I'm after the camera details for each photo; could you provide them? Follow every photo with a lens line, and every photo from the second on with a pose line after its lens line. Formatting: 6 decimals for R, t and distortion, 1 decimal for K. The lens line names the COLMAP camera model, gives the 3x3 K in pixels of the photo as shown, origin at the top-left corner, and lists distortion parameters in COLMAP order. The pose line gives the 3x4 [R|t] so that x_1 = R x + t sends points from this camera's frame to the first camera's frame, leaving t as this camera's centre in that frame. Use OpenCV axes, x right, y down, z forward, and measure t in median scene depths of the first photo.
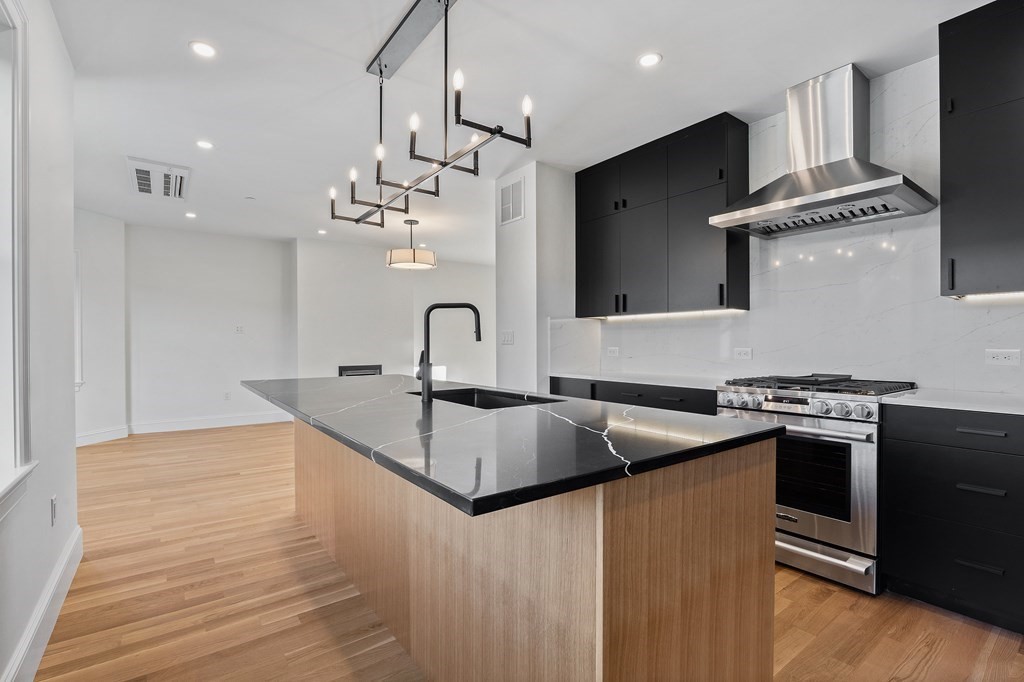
lens RADIAL K [[460.8, 0, 512.0], [0, 460.8, 341.0], [0, 0, 1]] dist [-0.022199, -0.000086]
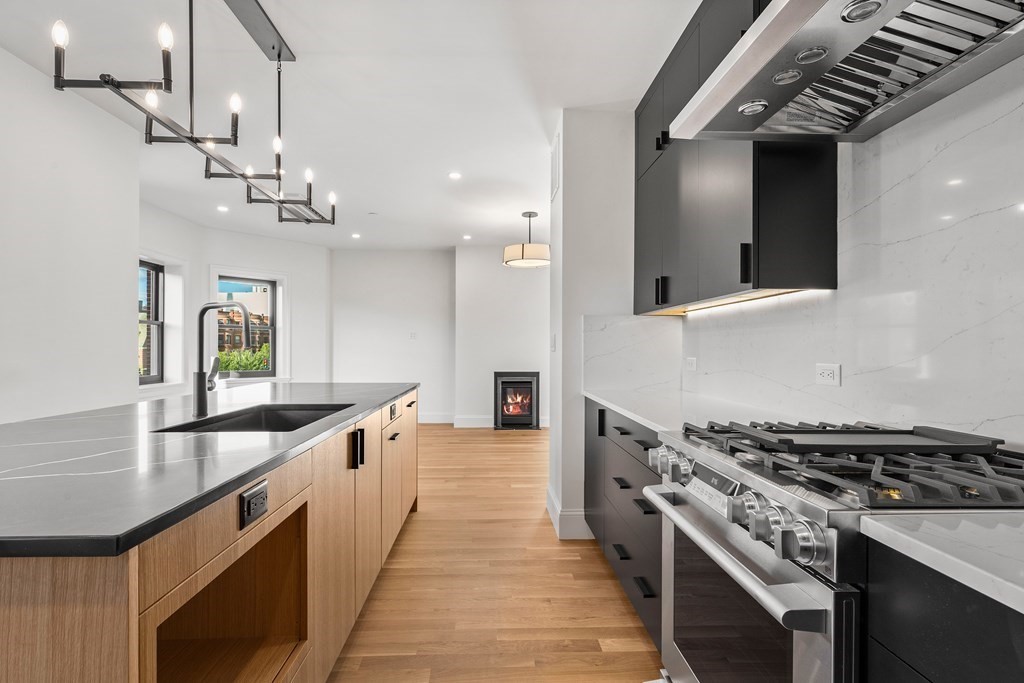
lens RADIAL K [[486.0, 0, 512.0], [0, 486.0, 341.5], [0, 0, 1]] dist [0.019225, 0.000220]
pose [[0.828226, 0.000310, -0.560394, 0.519220], [-0.006606, 0.999936, -0.009210, -0.001648], [0.560355, 0.011330, 0.828175, 0.346706]]
